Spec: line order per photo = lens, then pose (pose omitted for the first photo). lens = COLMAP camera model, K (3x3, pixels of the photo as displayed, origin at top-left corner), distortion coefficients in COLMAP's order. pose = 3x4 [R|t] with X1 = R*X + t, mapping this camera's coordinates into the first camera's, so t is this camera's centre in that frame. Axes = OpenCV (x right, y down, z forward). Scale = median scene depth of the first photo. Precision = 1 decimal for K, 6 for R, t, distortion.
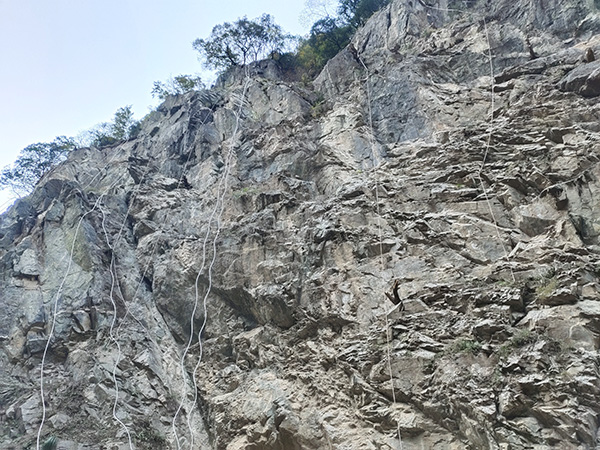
lens RADIAL K [[444.1, 0, 306.7], [0, 444.1, 225.0], [0, 0, 1]] dist [0.073466, -0.060837]
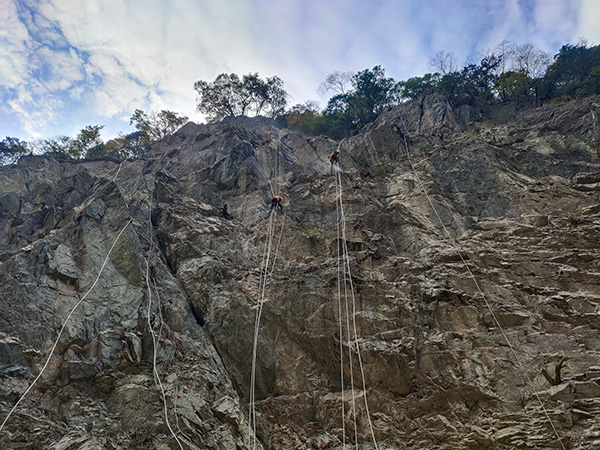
lens RADIAL K [[444.1, 0, 306.7], [0, 444.1, 225.0], [0, 0, 1]] dist [0.073466, -0.060837]
pose [[0.957343, 0.215907, 0.192037, -0.401365], [-0.178942, 0.964810, -0.192672, 0.104754], [-0.226878, 0.150090, 0.962289, 0.157030]]
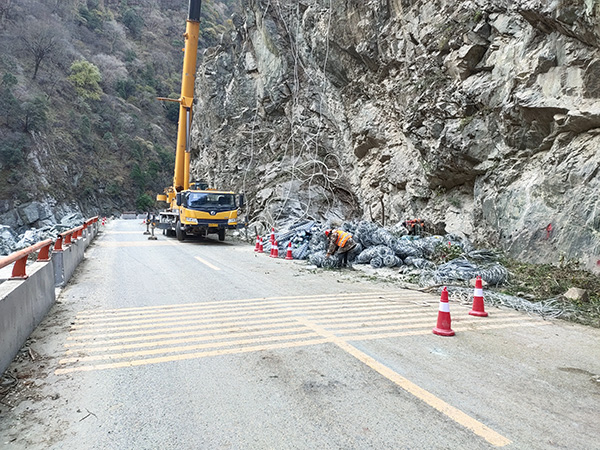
lens RADIAL K [[444.1, 0, 306.7], [0, 444.1, 225.0], [0, 0, 1]] dist [0.073466, -0.060837]
pose [[0.759302, -0.020249, -0.650423, 0.666735], [0.439444, 0.753140, 0.489560, -0.197483], [0.479947, -0.657548, 0.580759, -0.293297]]
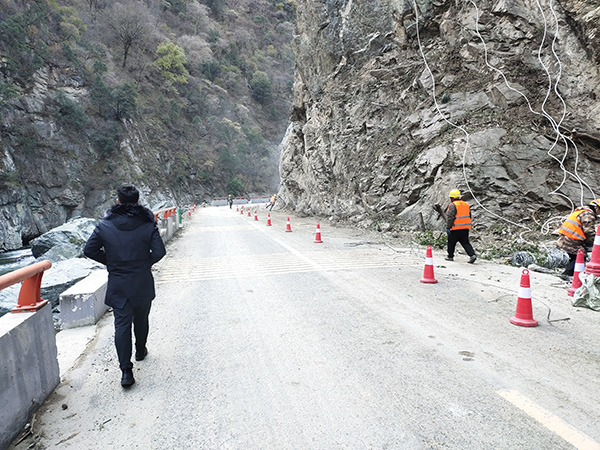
lens RADIAL K [[444.1, 0, 306.7], [0, 444.1, 225.0], [0, 0, 1]] dist [0.073466, -0.060837]
pose [[0.622760, -0.012918, -0.782306, 0.153132], [0.554907, 0.712179, 0.429977, -0.037414], [0.551587, -0.701879, 0.450685, -0.065857]]
